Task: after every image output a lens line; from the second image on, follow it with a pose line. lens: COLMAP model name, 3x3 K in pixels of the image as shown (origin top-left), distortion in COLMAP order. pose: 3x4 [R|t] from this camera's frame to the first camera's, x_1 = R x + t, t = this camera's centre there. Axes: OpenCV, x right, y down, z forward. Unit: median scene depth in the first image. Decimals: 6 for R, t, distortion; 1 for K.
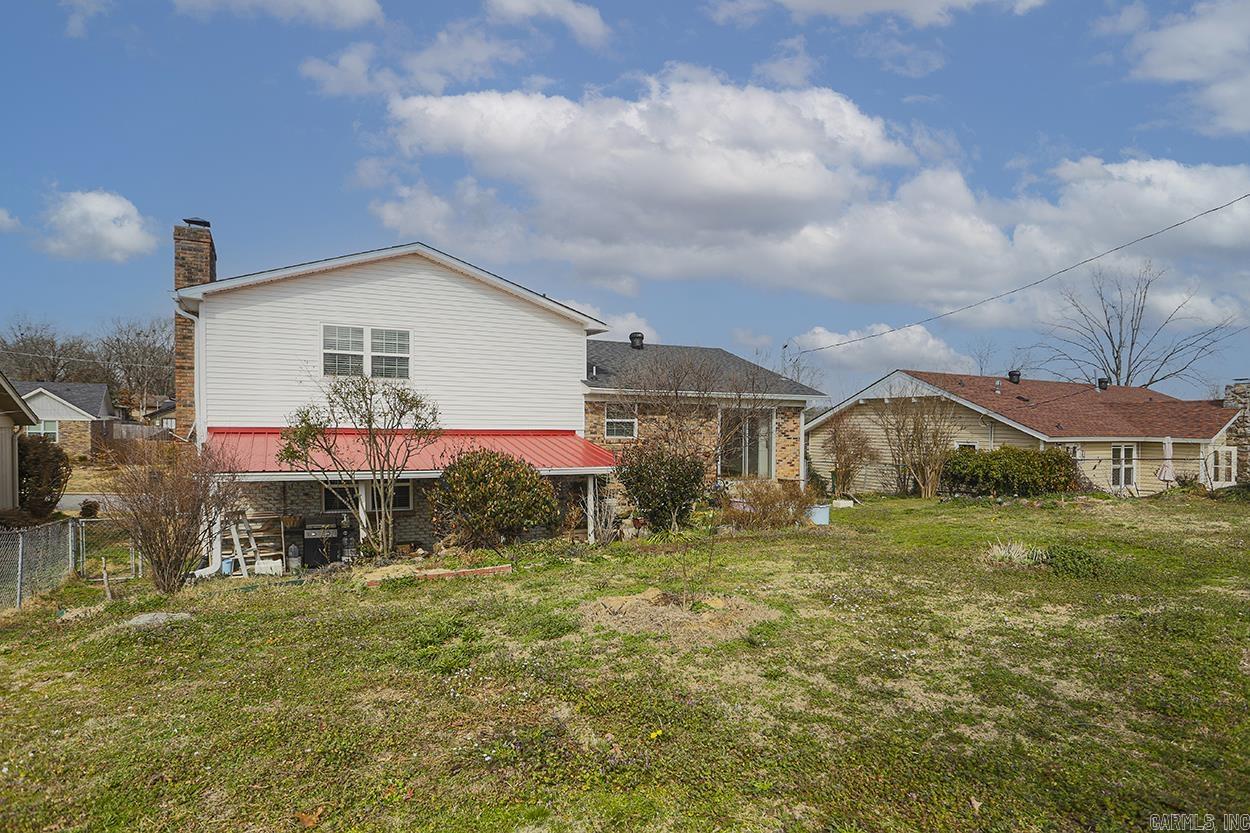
lens RADIAL K [[641.7, 0, 621.6], [0, 641.7, 426.2], [0, 0, 1]] dist [-0.041740, 0.000935]
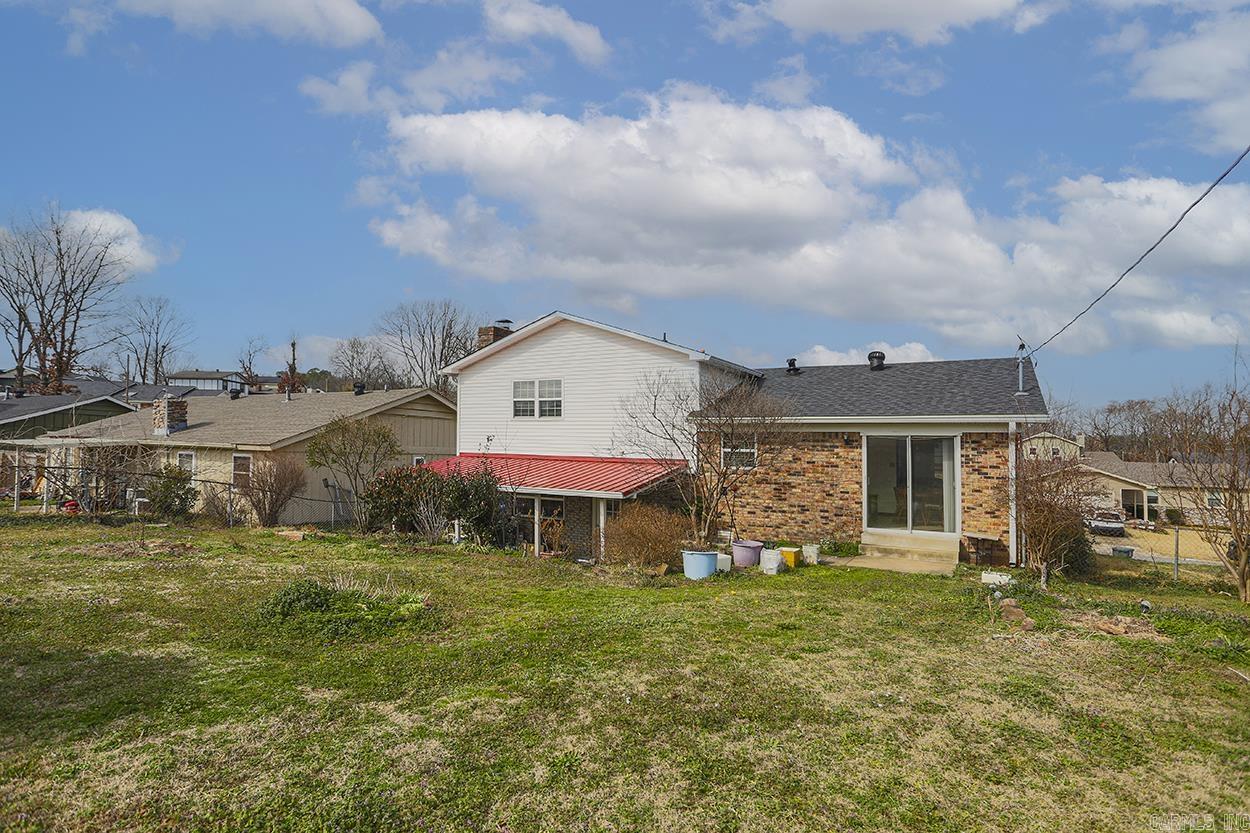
lens RADIAL K [[641.7, 0, 621.6], [0, 641.7, 426.2], [0, 0, 1]] dist [-0.041740, 0.000935]
pose [[0.601897, -0.028785, -0.798055, 0.665378], [-0.019625, 0.998515, -0.050816, 0.006704], [0.798333, 0.046248, 0.600438, 0.280847]]
